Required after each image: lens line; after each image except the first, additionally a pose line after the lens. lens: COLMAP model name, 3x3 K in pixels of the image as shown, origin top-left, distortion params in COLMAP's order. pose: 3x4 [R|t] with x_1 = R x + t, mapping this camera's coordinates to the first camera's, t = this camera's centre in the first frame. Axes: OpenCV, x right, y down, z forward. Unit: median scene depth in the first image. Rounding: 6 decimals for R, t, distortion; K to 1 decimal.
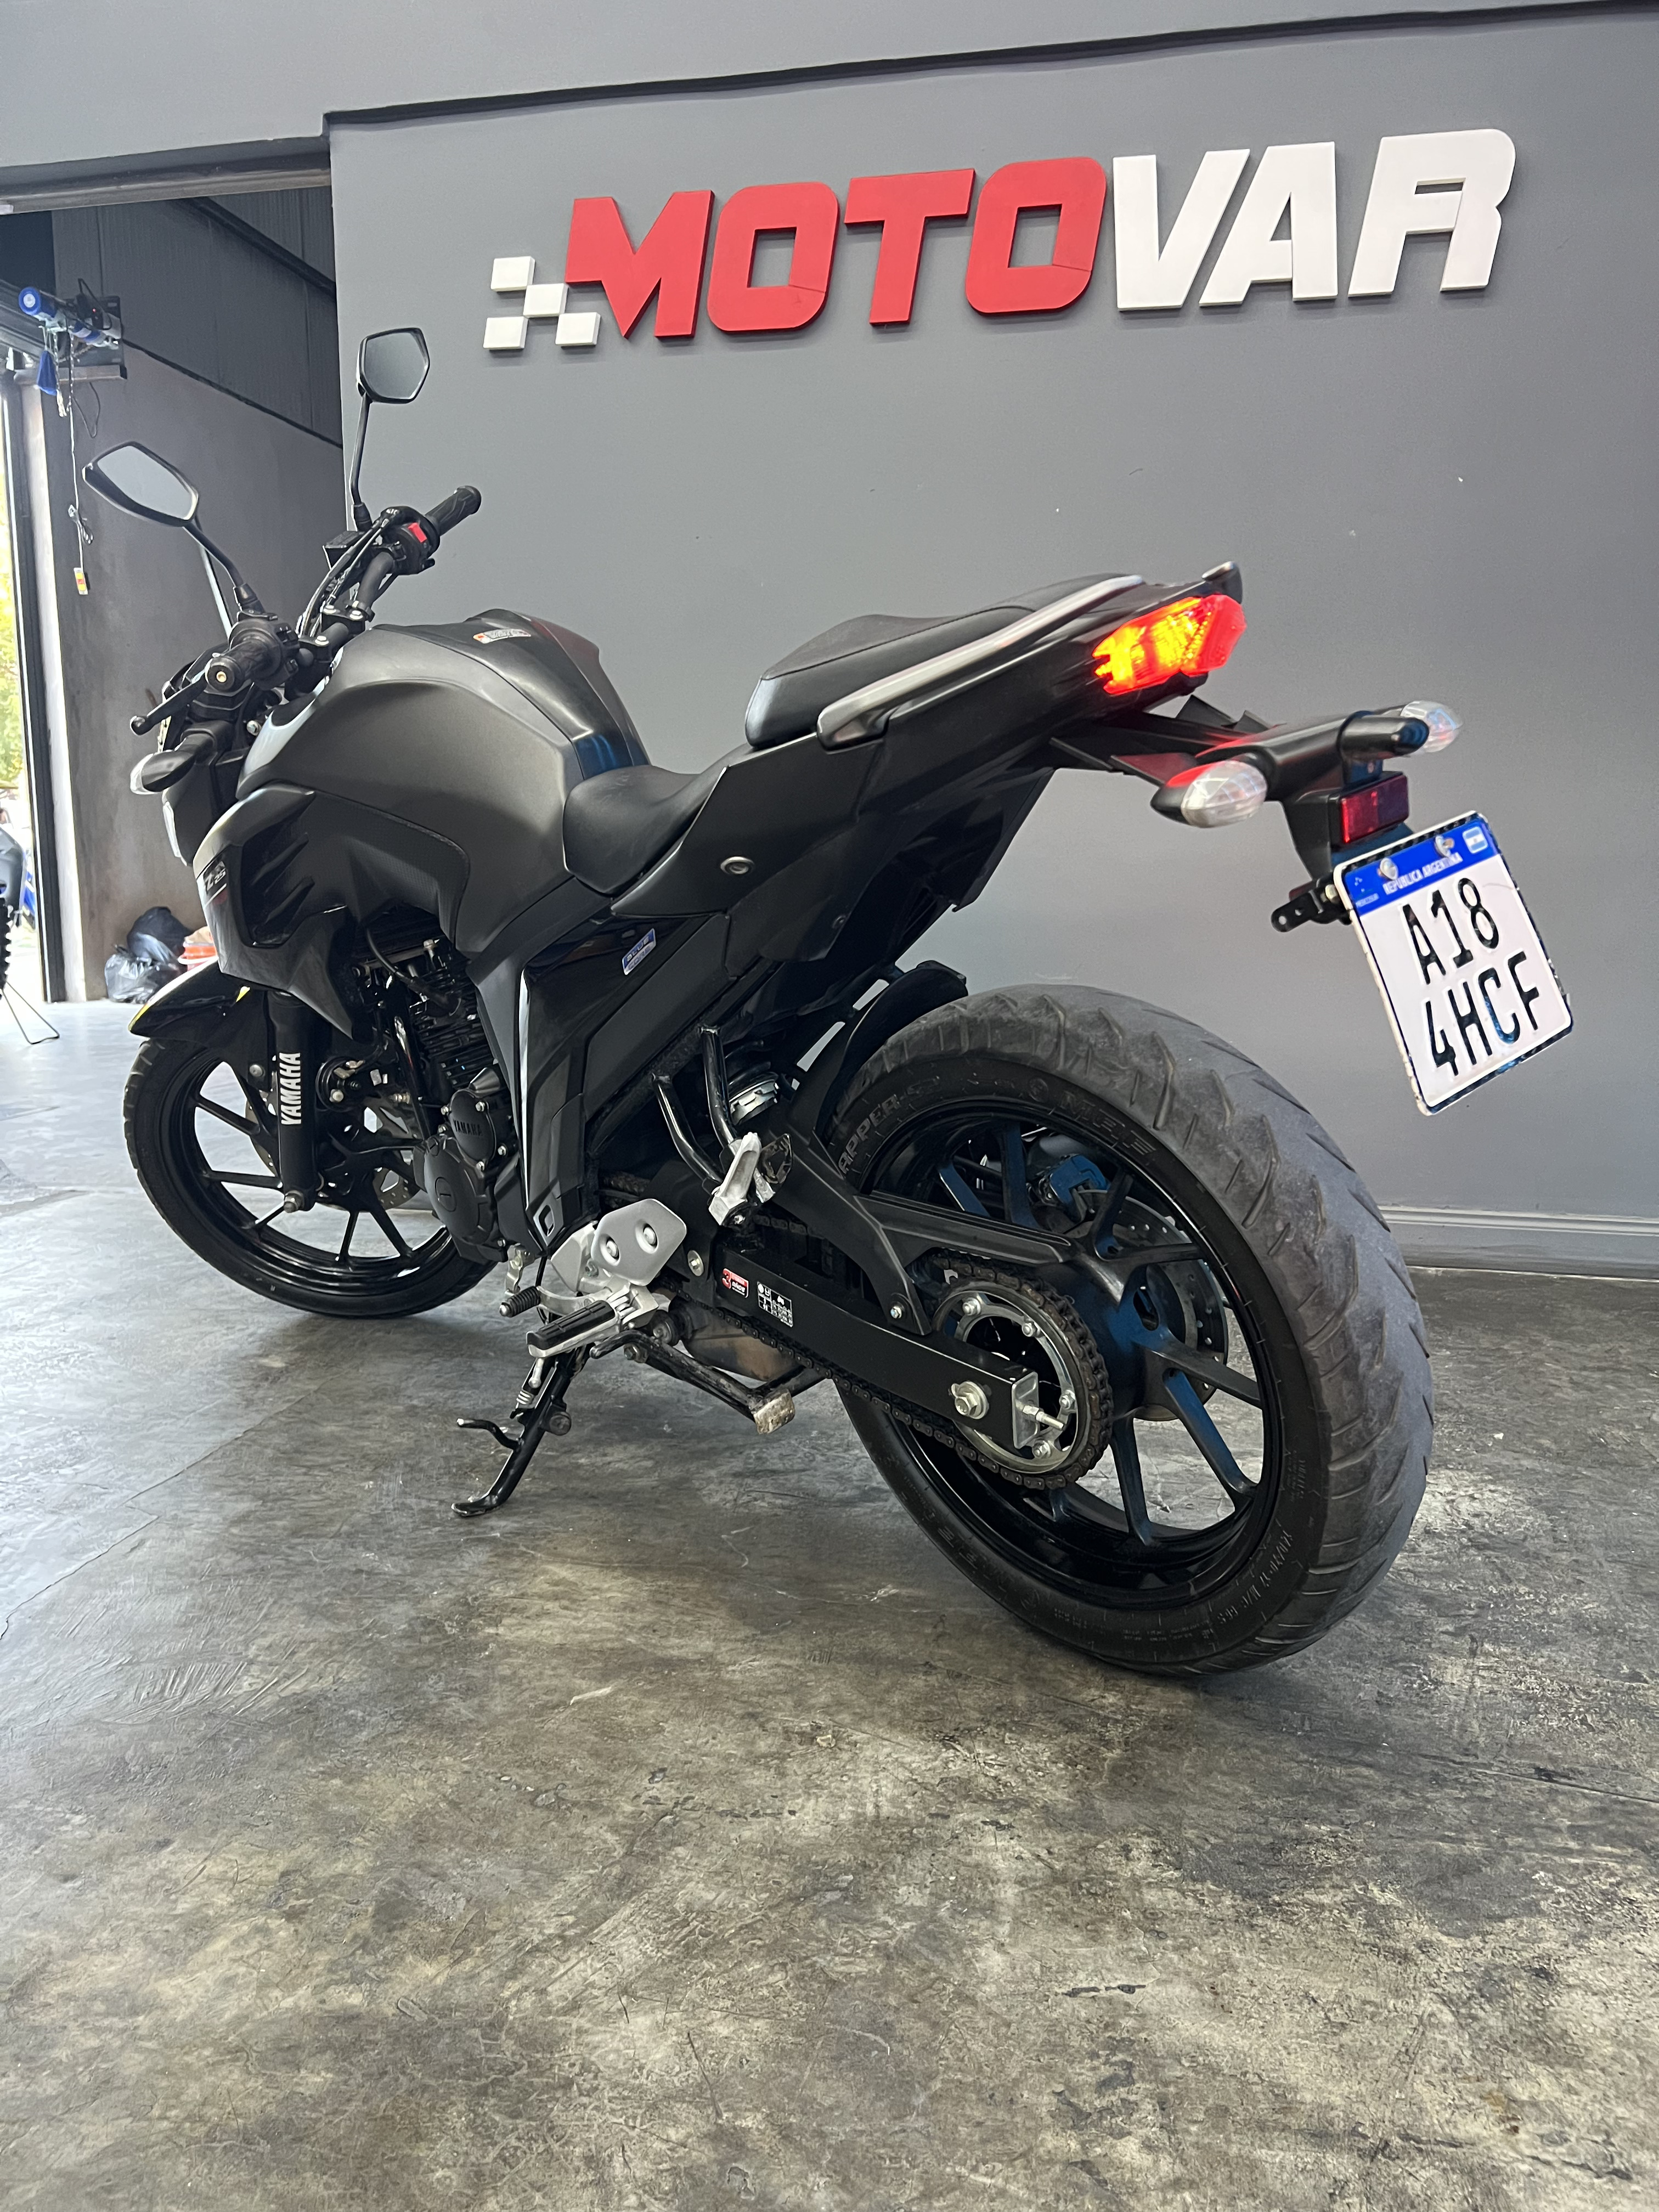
lens RADIAL K [[1665.2, 0, 851.4], [0, 1665.2, 1097.4], [0, 0, 1]] dist [0.048055, -0.053536]
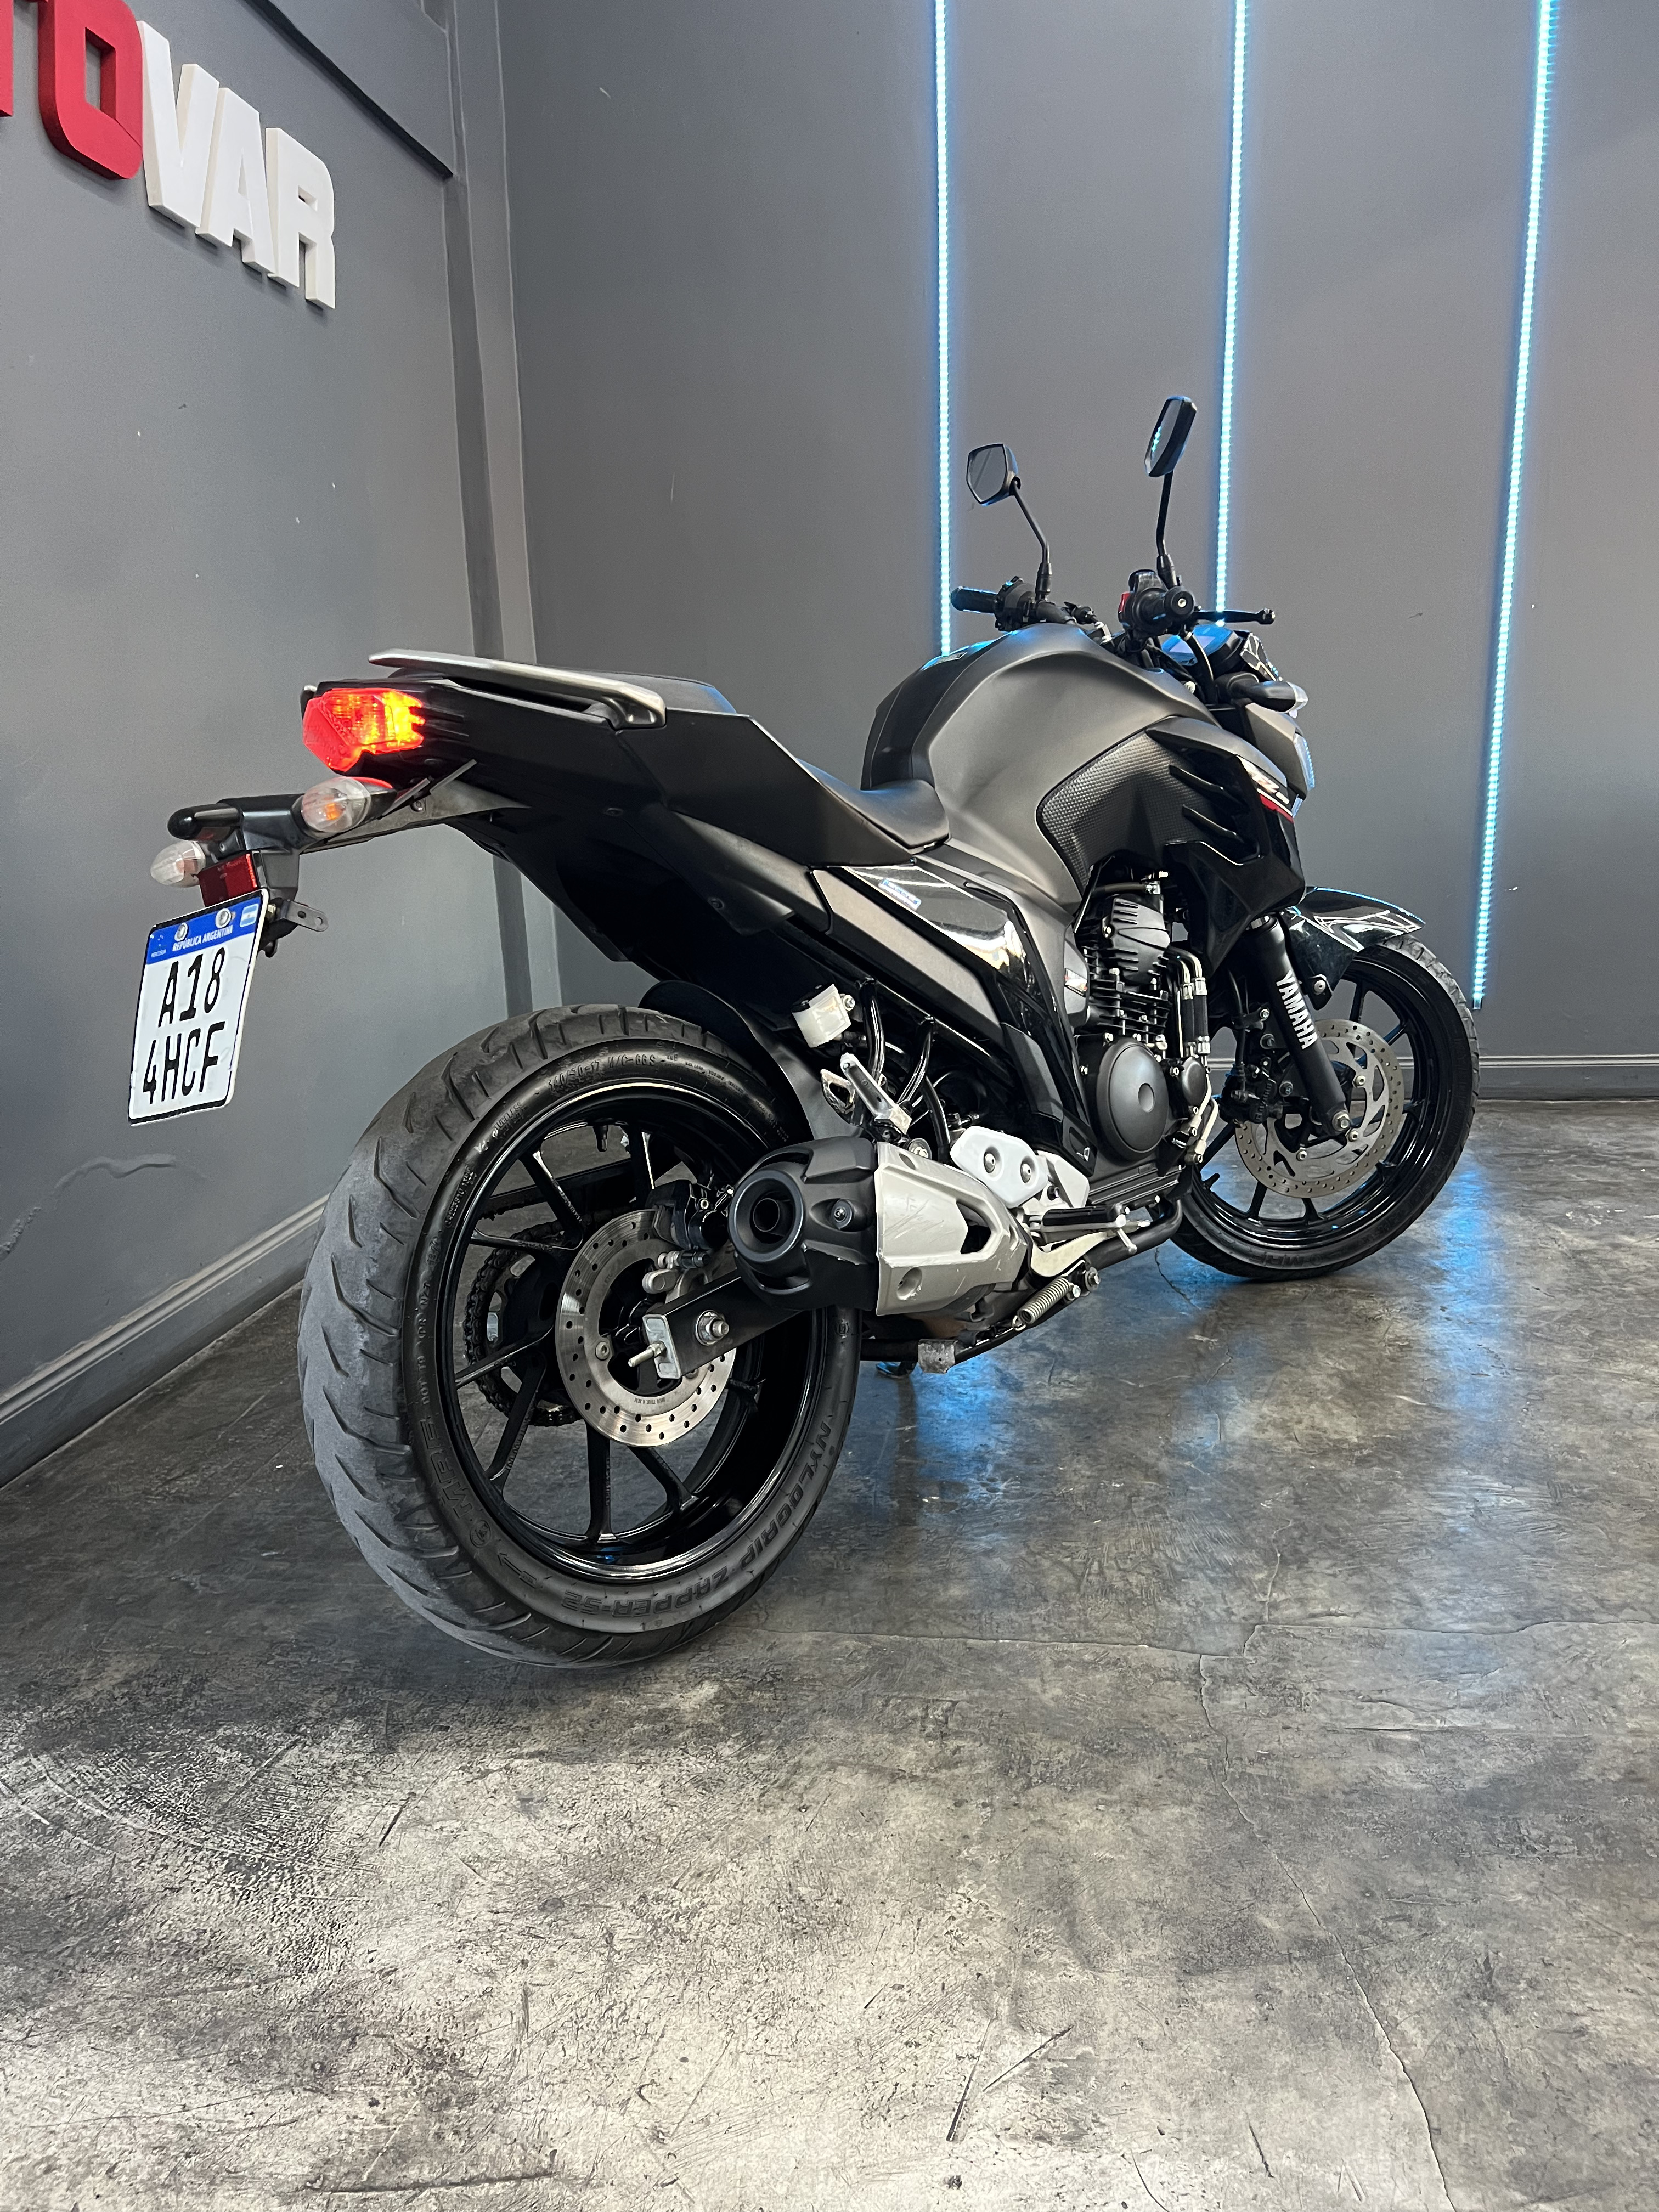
lens RADIAL K [[1663.2, 0, 843.3], [0, 1663.2, 1105.3], [0, 0, 1]] dist [0.032015, -0.033907]
pose [[-0.078268, -0.213476, 0.973808, -1.641630], [0.174129, 0.958862, 0.224195, -0.346416], [-0.981607, 0.187115, -0.037876, 1.632508]]
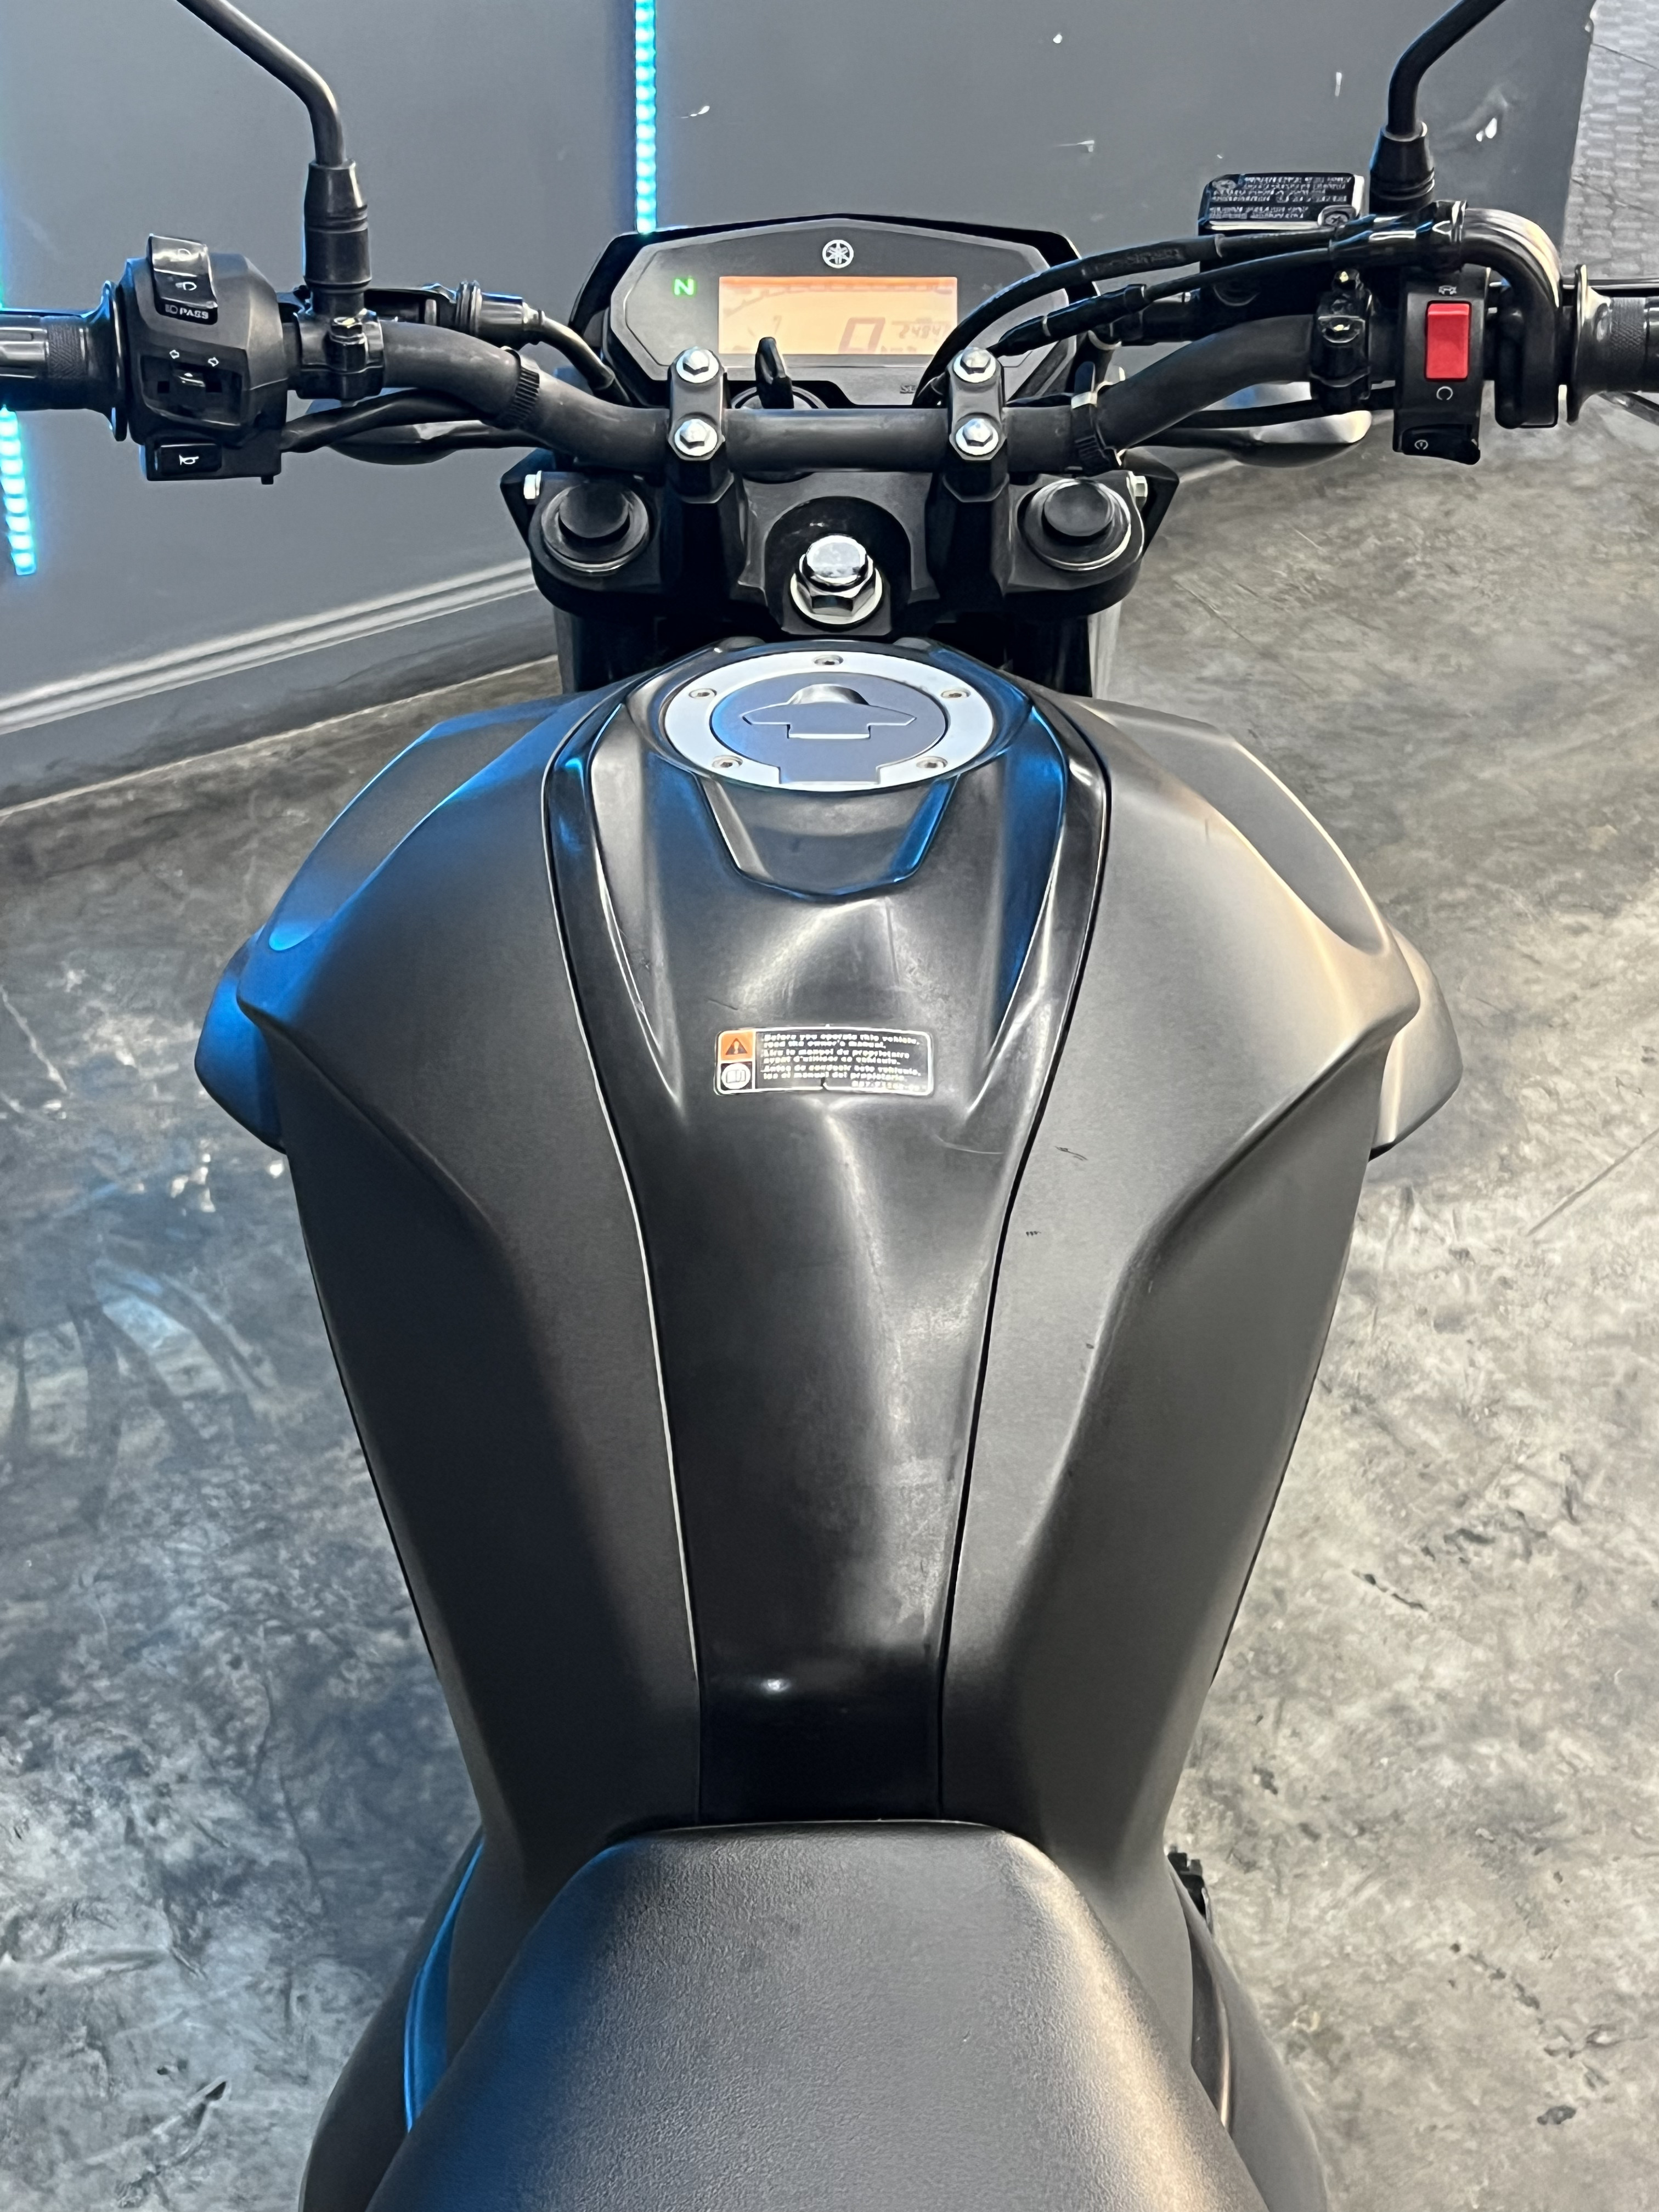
lens RADIAL K [[3178.1, 0, 829.7], [0, 3178.1, 1106.7], [0, 0, 1]] dist [0.178480, -0.629531]
pose [[-0.677005, -0.441847, 0.588588, -0.502685], [0.099460, 0.737473, 0.668013, -0.803274], [-0.729227, 0.510789, -0.455327, 1.592115]]
